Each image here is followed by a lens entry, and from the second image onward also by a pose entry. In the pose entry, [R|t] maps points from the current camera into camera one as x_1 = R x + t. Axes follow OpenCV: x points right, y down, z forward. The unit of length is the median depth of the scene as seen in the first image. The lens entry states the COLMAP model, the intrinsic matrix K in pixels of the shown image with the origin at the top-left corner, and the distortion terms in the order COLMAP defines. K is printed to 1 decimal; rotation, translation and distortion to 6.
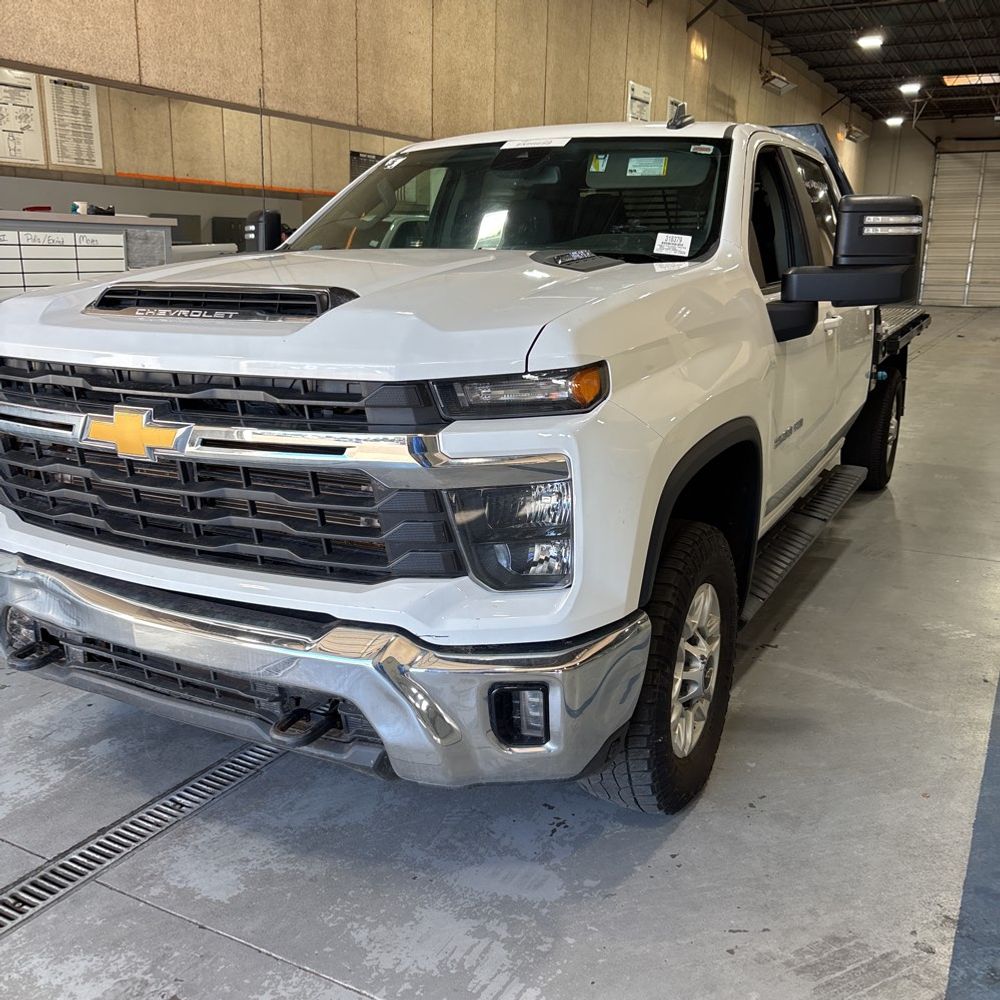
lens RADIAL K [[1021.5, 0, 499.1], [0, 1021.5, 510.3], [0, 0, 1]] dist [0.017181, 0.000000]
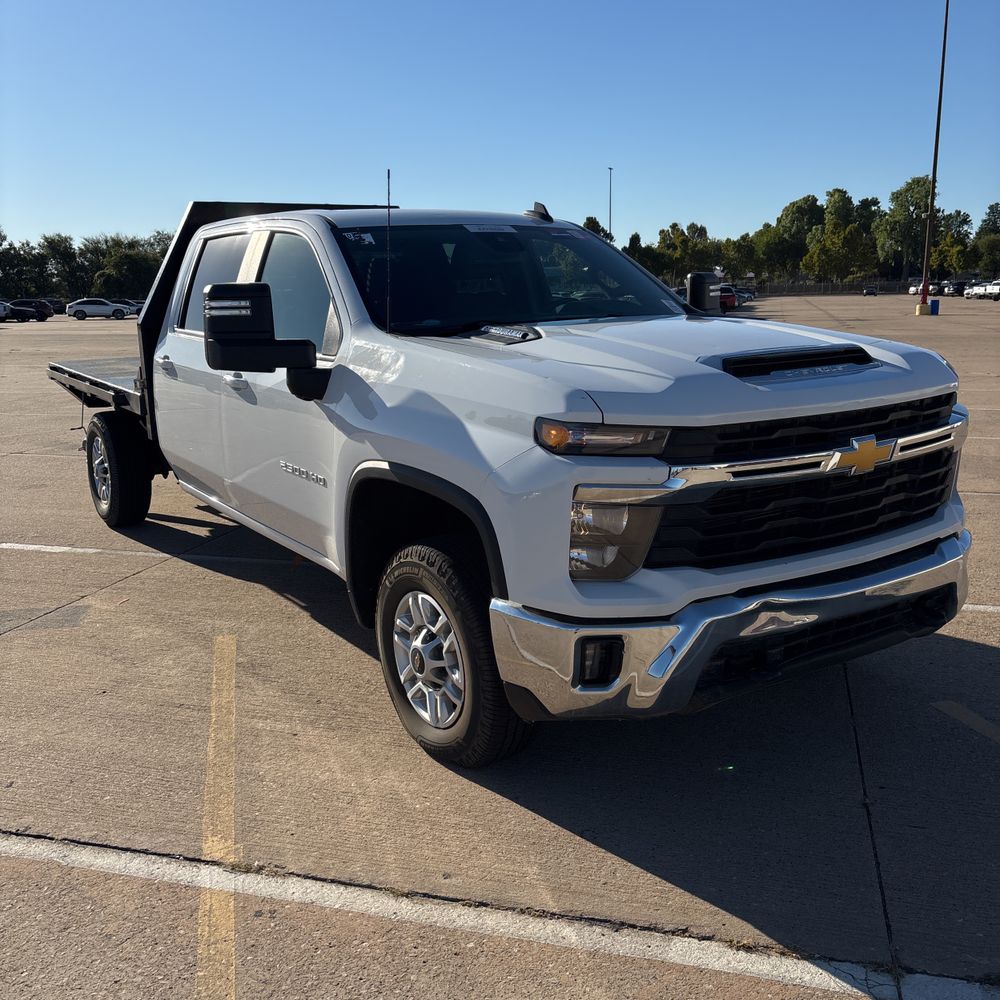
lens RADIAL K [[1021.5, 0, 495.8], [0, 1021.5, 500.8], [0, 0, 1]] dist [0.017181, 0.000000]
pose [[0.463171, -0.202348, 0.862860, -1.749588], [0.239166, 0.966005, 0.098156, -0.263367], [-0.853389, 0.160903, 0.495821, 0.713433]]
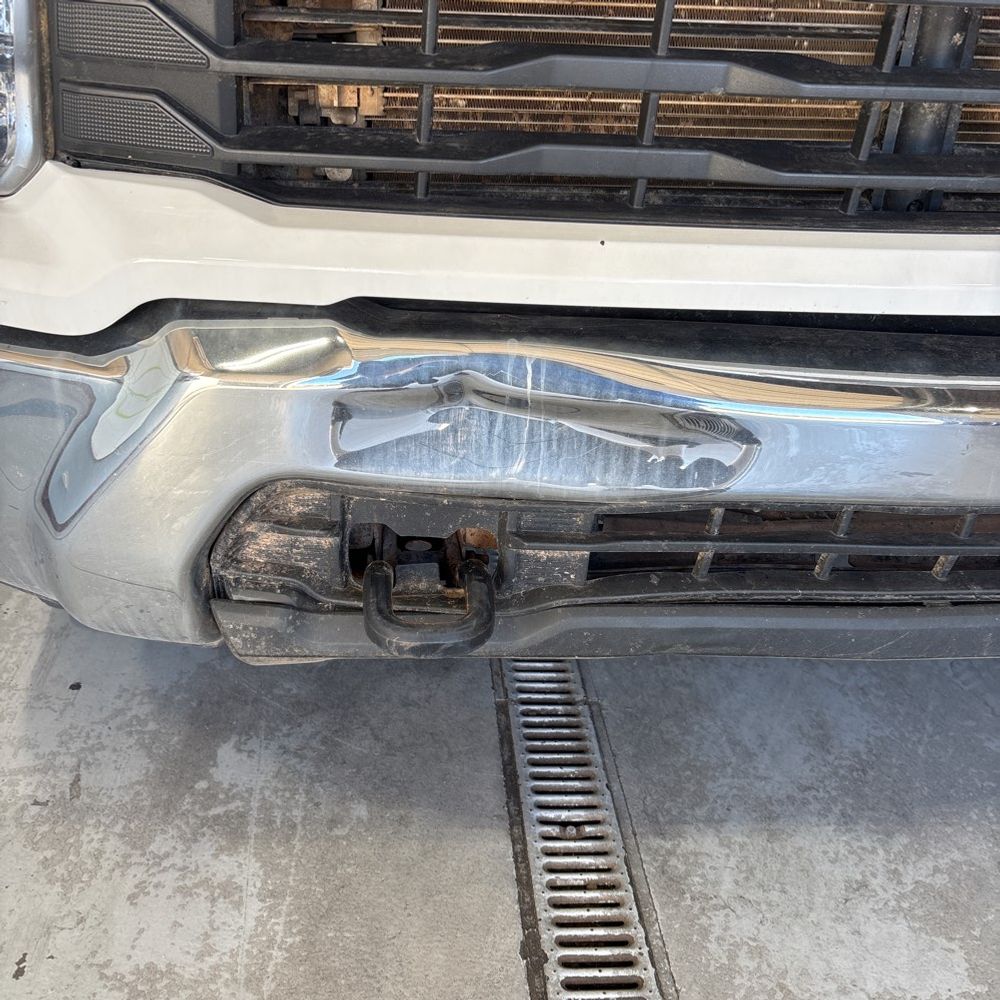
lens RADIAL K [[1021.5, 0, 502.0], [0, 1021.5, 500.8], [0, 0, 1]] dist [0.017181, 0.000000]
pose [[0.840523, -0.214697, 0.497419, -0.659054], [0.105840, 0.965508, 0.237890, 0.034038], [-0.531336, -0.147306, 0.834256, 0.787255]]
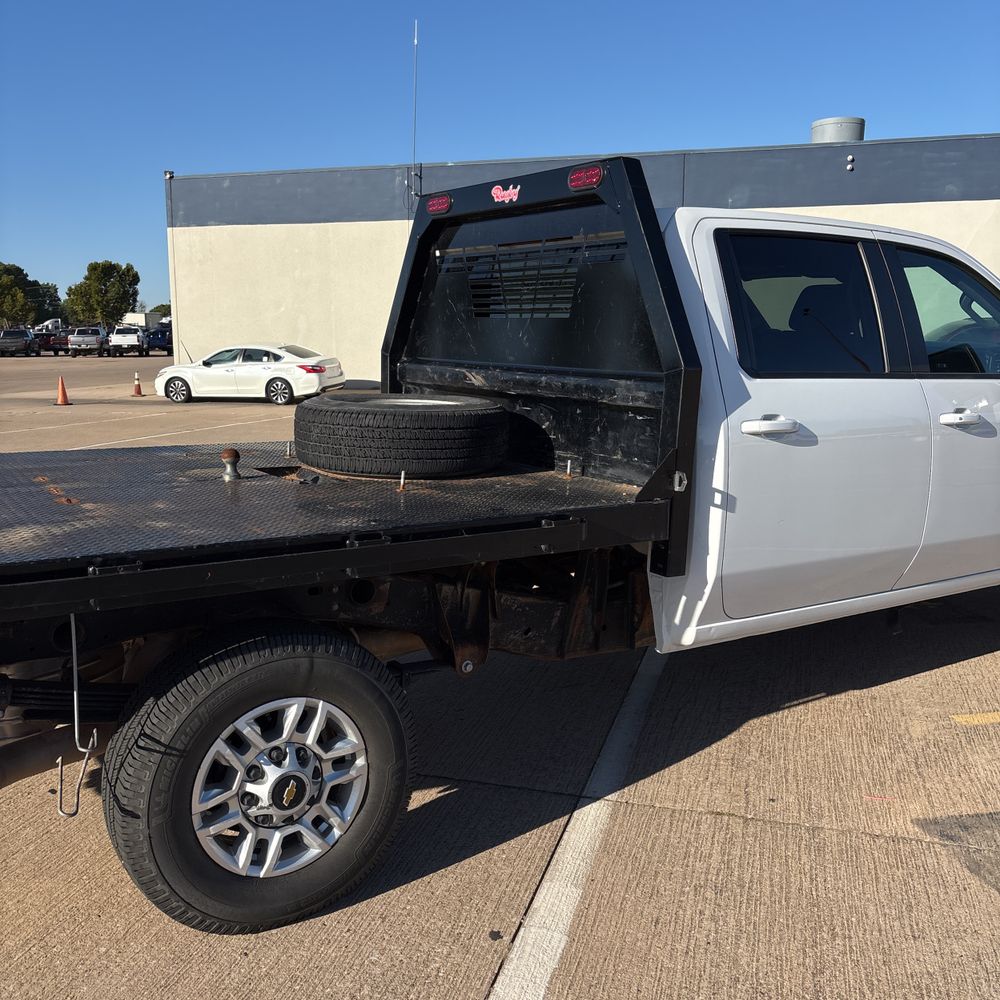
lens RADIAL K [[1021.5, 0, 498.9], [0, 1021.5, 526.8], [0, 0, 1]] dist [0.017181, 0.000000]
pose [[-0.872121, -0.105517, 0.477777, -0.383091], [0.112056, 0.907445, 0.404953, -1.033298], [-0.476286, 0.406706, -0.779579, 3.875948]]
